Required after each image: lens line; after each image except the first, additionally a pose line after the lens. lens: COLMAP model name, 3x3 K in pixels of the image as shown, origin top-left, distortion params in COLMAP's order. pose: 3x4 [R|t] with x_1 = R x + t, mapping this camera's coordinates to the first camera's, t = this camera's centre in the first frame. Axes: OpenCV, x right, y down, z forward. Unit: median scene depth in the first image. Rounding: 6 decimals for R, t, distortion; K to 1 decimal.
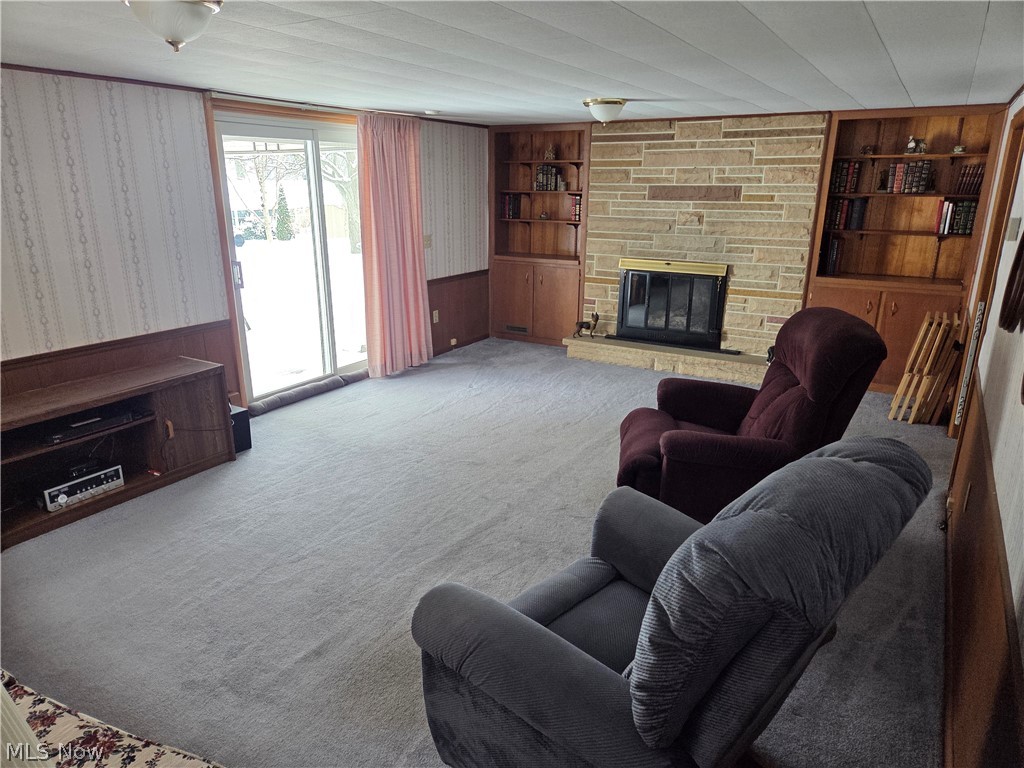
lens RADIAL K [[690.9, 0, 507.2], [0, 690.9, 387.3], [0, 0, 1]] dist [0.077564, -0.059641]
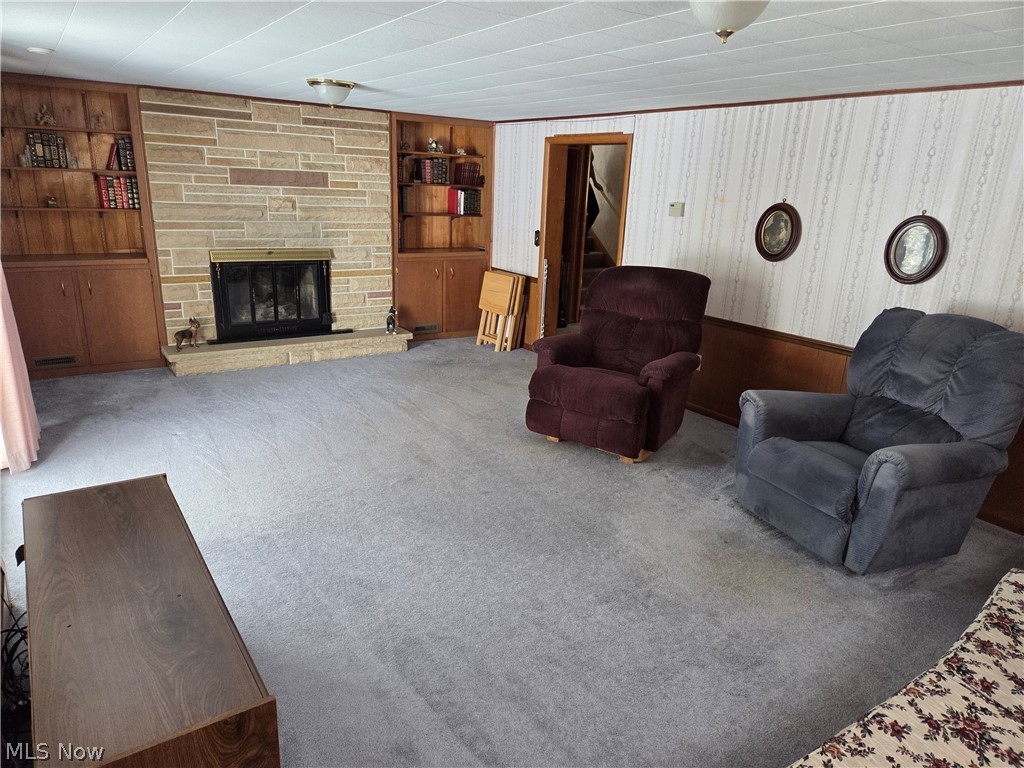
lens RADIAL K [[690.9, 0, 507.2], [0, 690.9, 387.3], [0, 0, 1]] dist [0.077564, -0.059641]
pose [[0.420205, -0.251103, 0.871995, -0.523774], [0.228209, 0.959309, 0.166275, -0.088976], [-0.878265, 0.129127, 0.460410, 0.312937]]
